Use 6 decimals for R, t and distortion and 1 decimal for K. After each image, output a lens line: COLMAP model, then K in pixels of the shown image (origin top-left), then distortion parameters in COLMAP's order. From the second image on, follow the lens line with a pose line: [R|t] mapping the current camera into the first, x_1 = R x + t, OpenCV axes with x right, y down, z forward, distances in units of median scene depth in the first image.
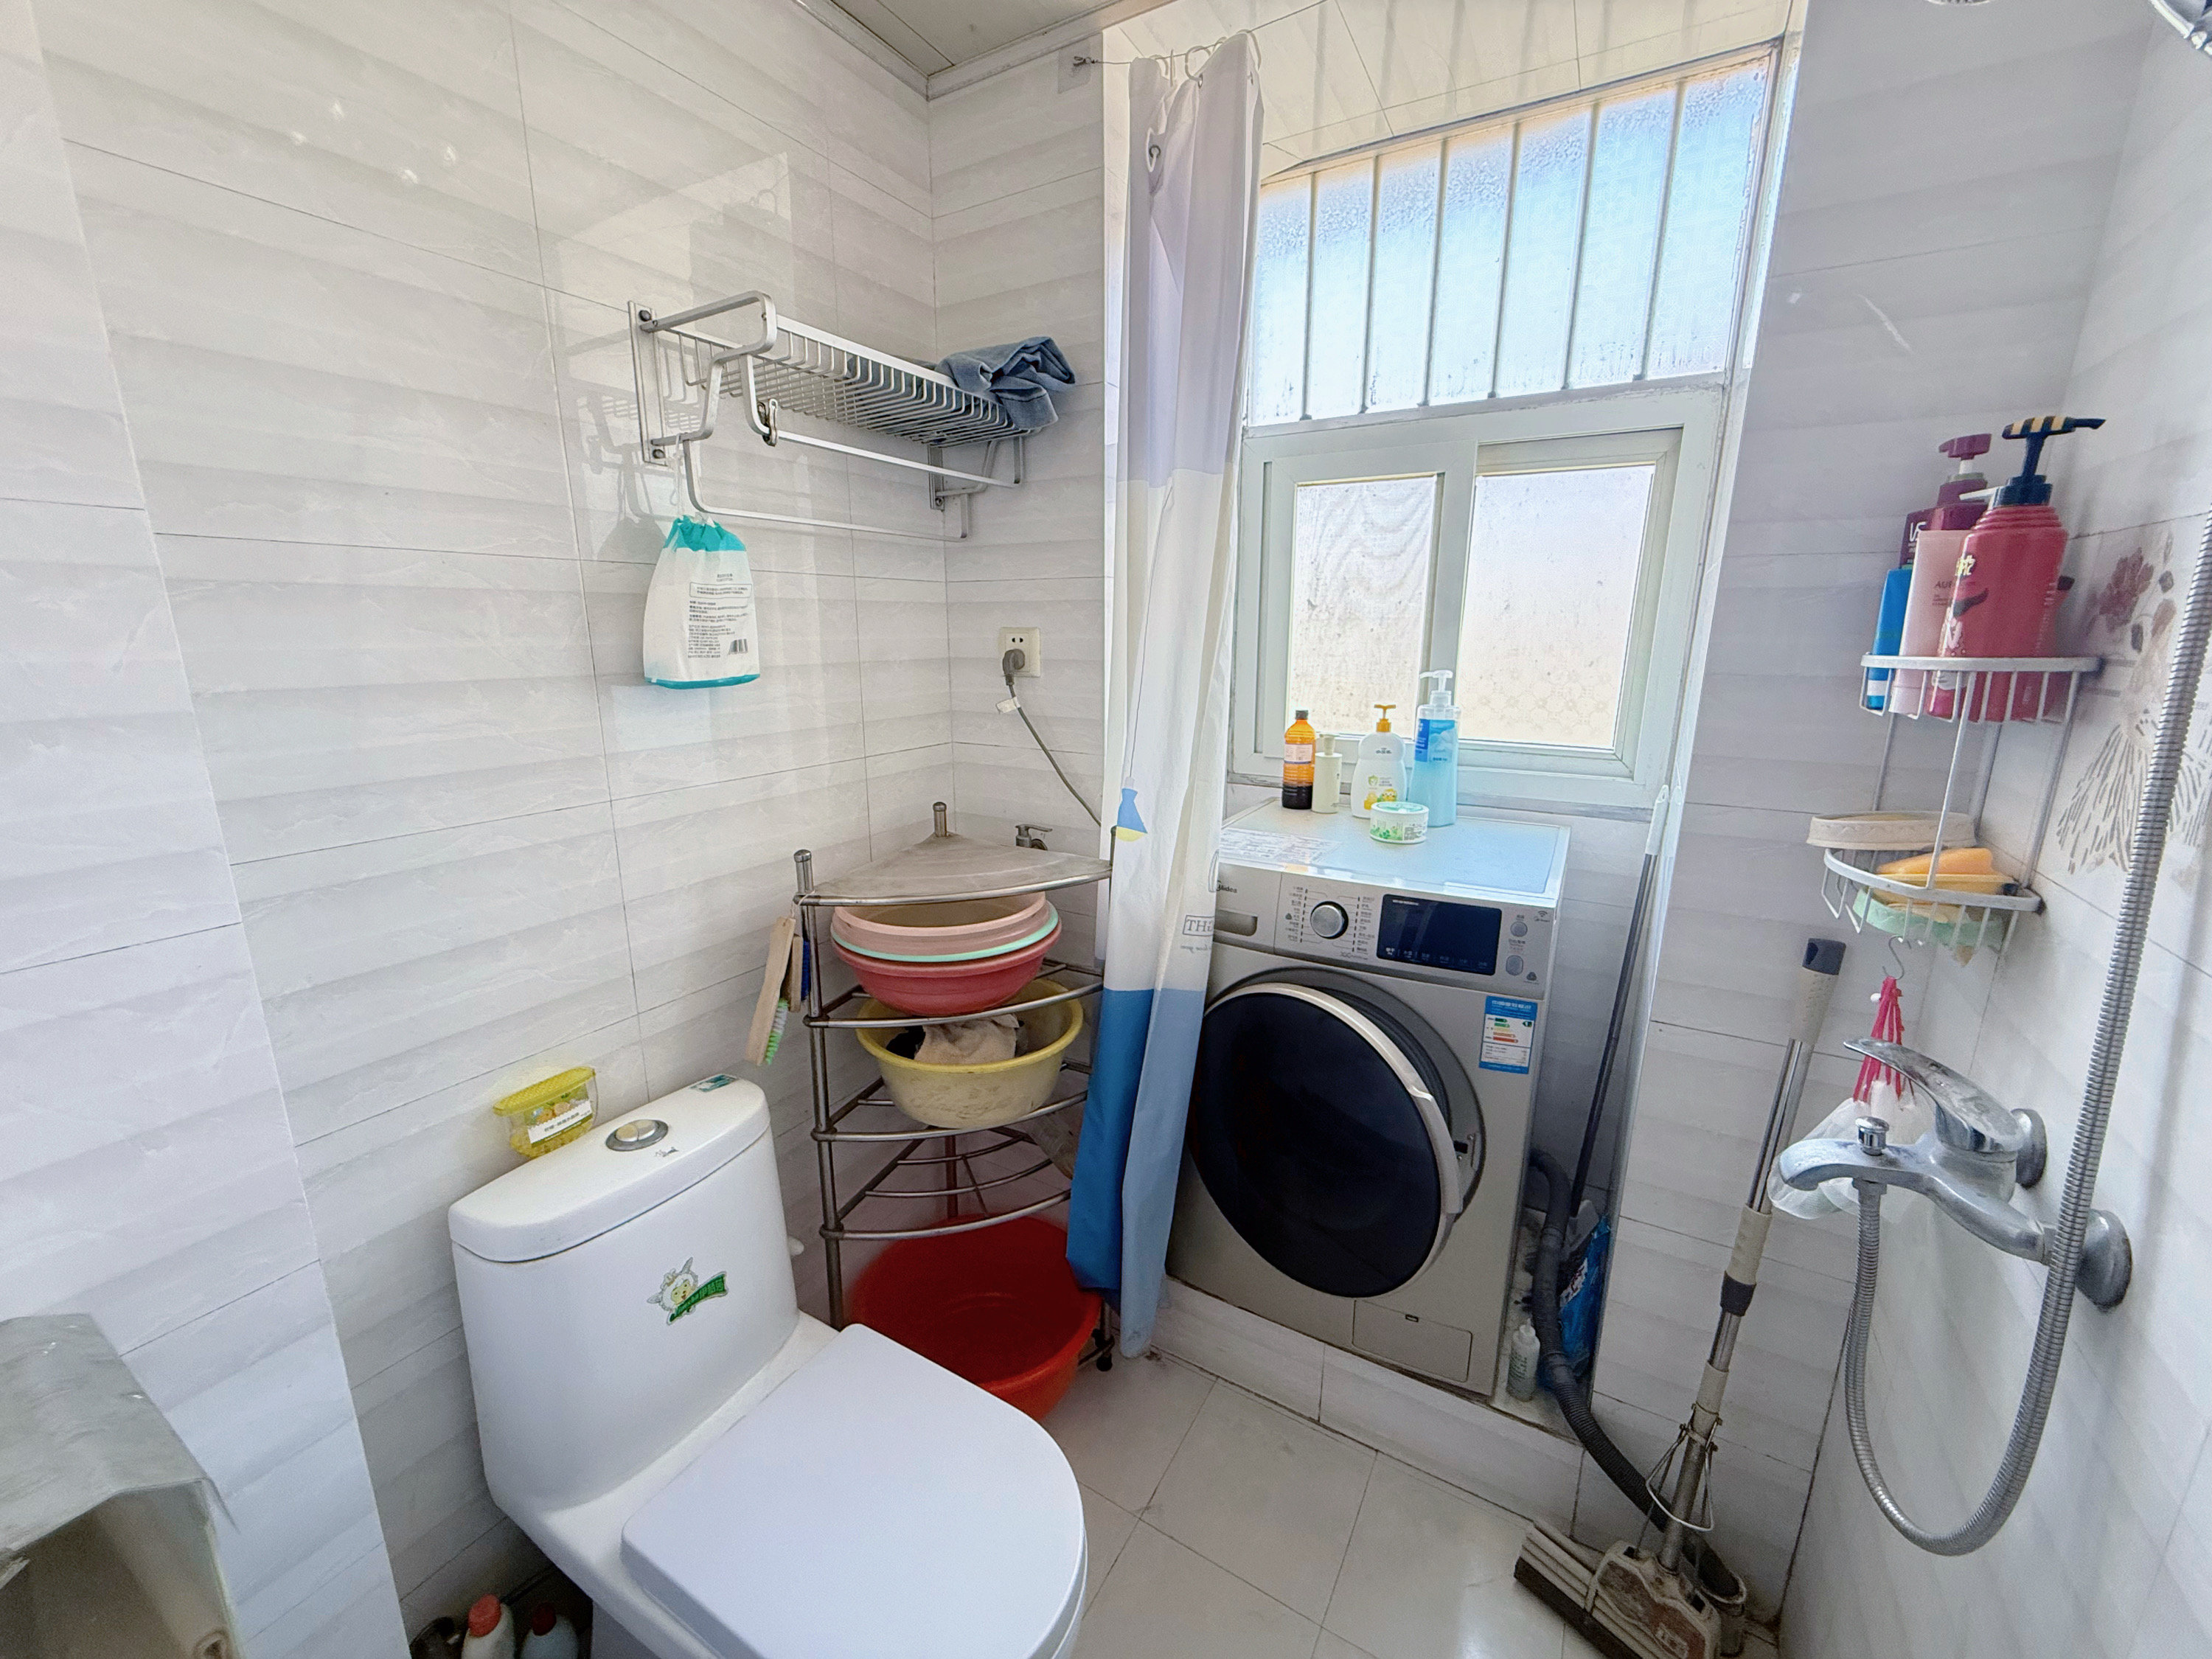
lens RADIAL K [[882.4, 0, 1106.0], [0, 882.4, 829.5], [0, 0, 1]] dist [0.001199, 0.000019]
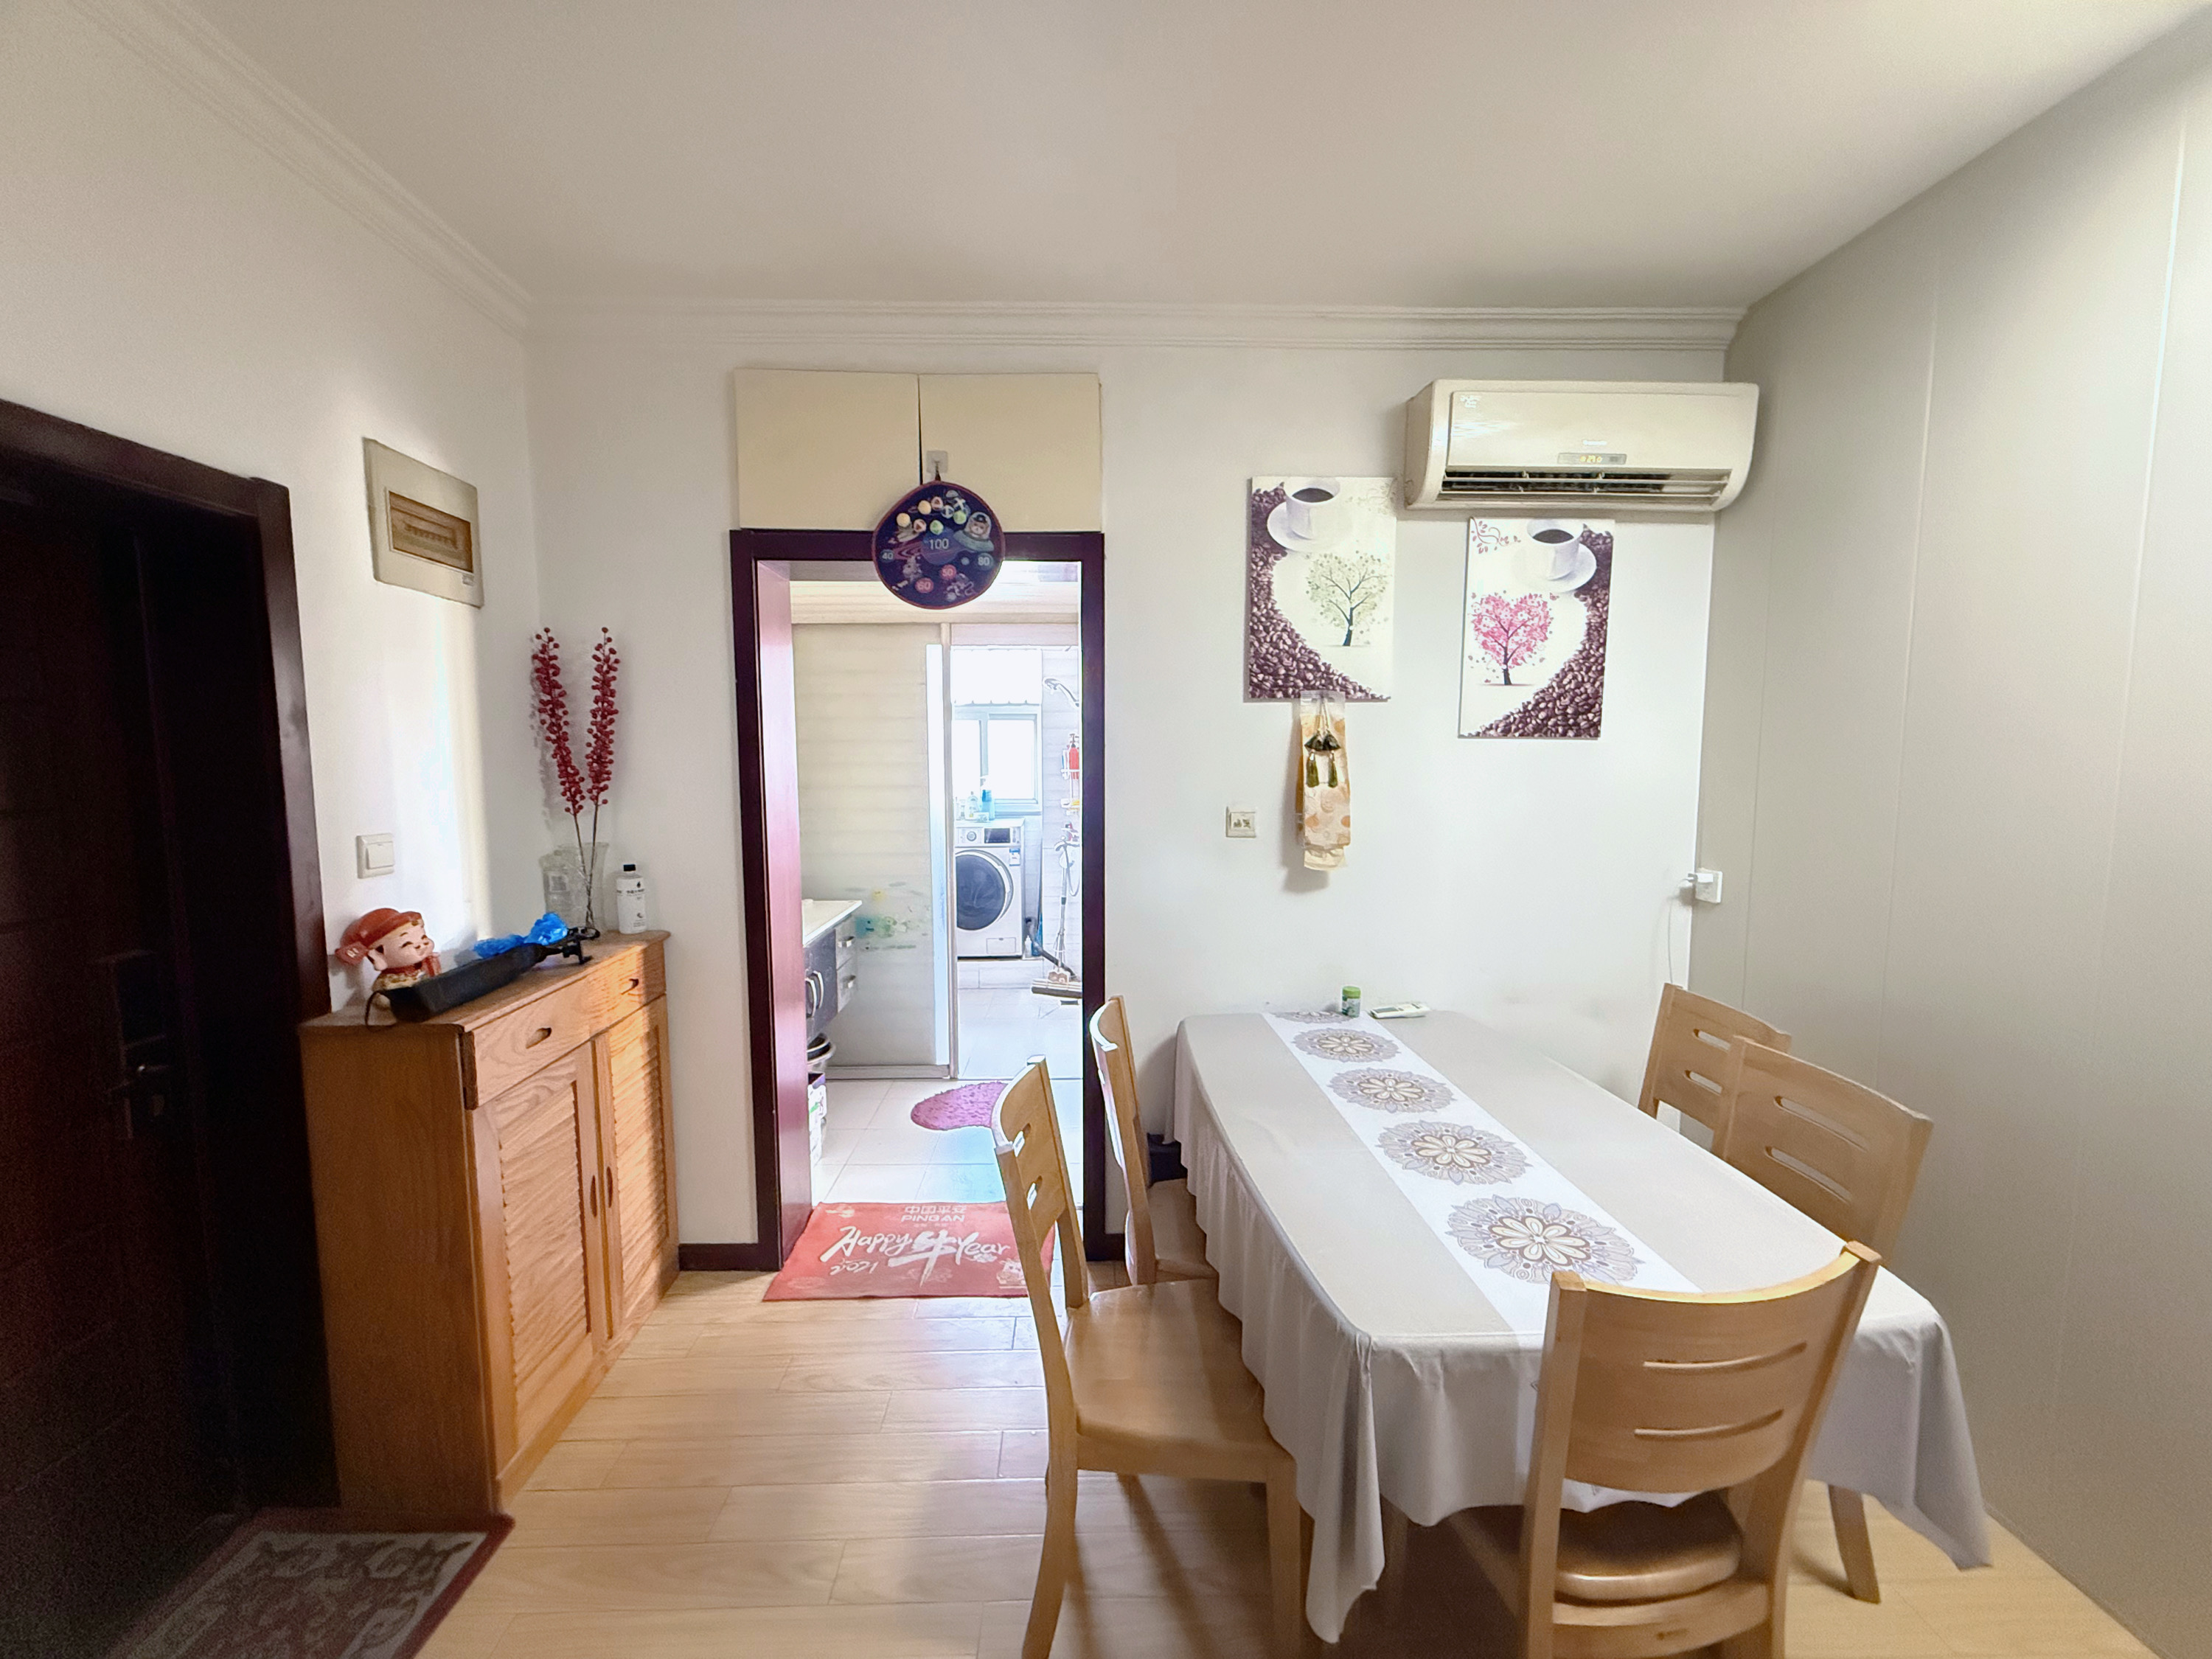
lens RADIAL K [[882.4, 0, 1106.0], [0, 882.4, 829.5], [0, 0, 1]] dist [0.001199, 0.000019]
pose [[0.848682, -0.052721, 0.526270, -1.452191], [0.126143, 0.986482, -0.104597, 0.615304], [-0.513641, 0.155155, 0.843860, -2.939009]]
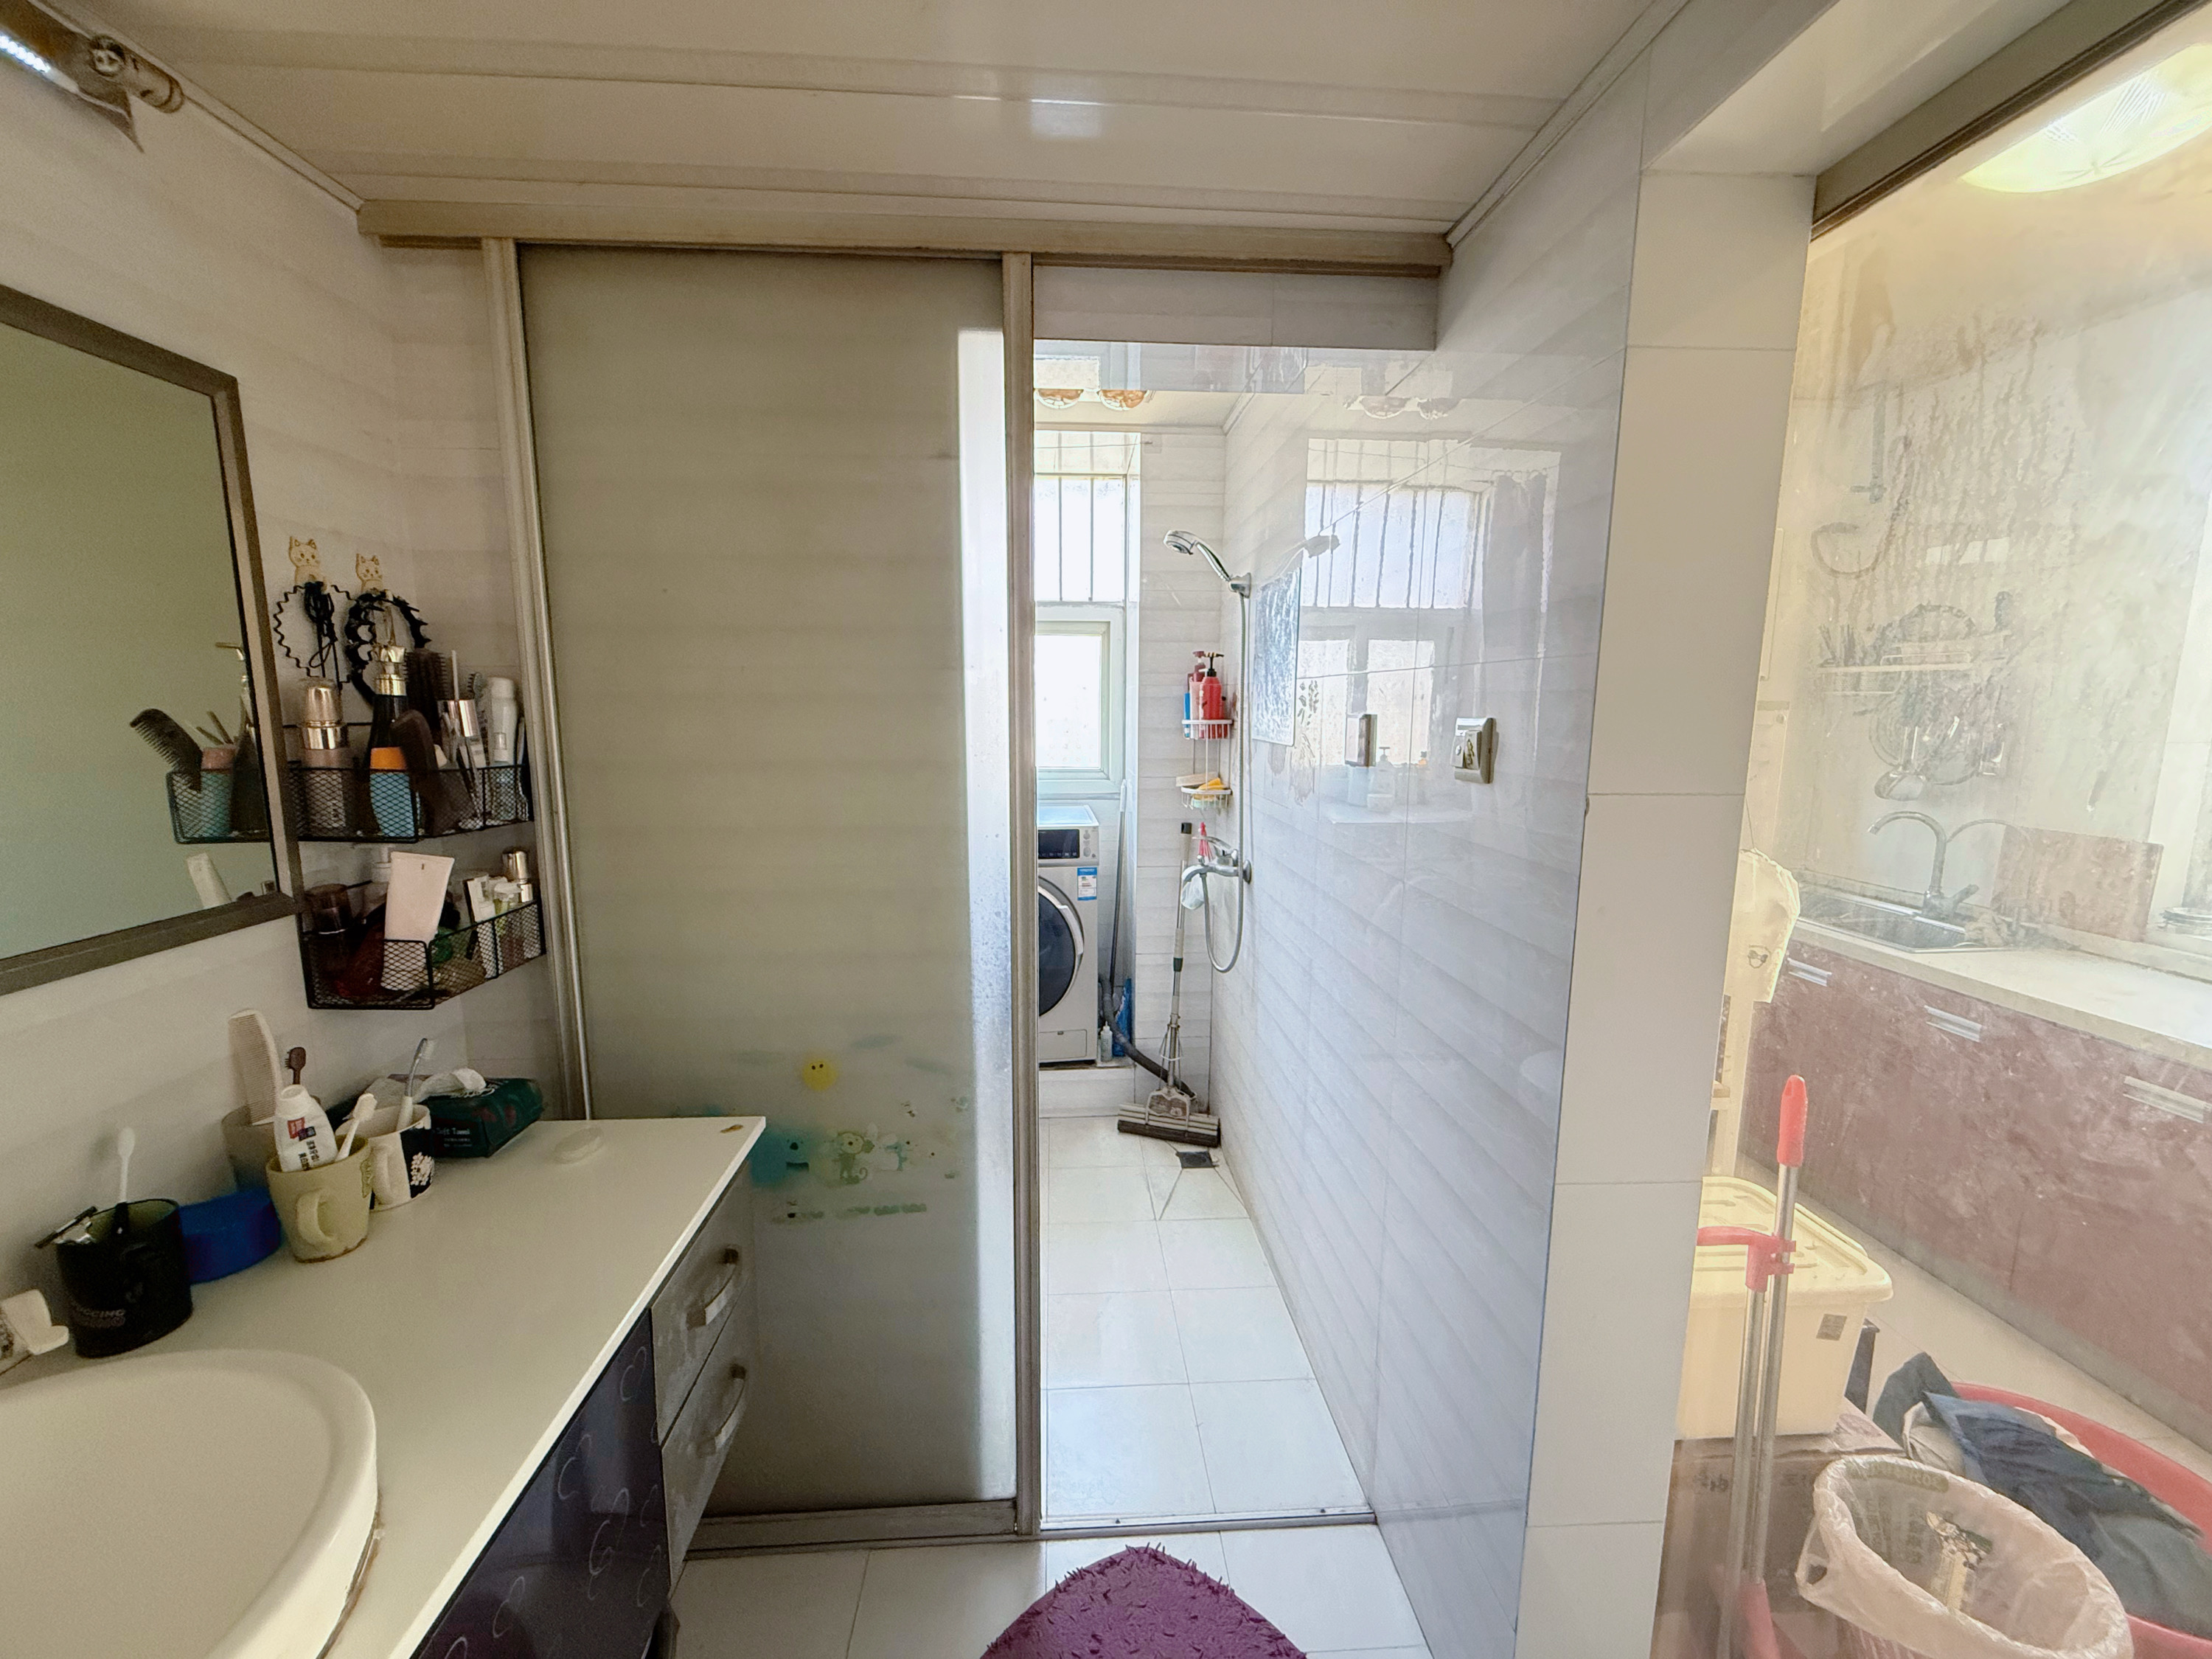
lens RADIAL K [[882.4, 0, 1106.0], [0, 882.4, 829.5], [0, 0, 1]] dist [0.001199, 0.000019]
pose [[0.827310, -0.079080, 0.556151, -0.793483], [0.127026, 0.990733, -0.048085, 0.212057], [-0.547195, 0.110427, 0.829689, -0.981756]]
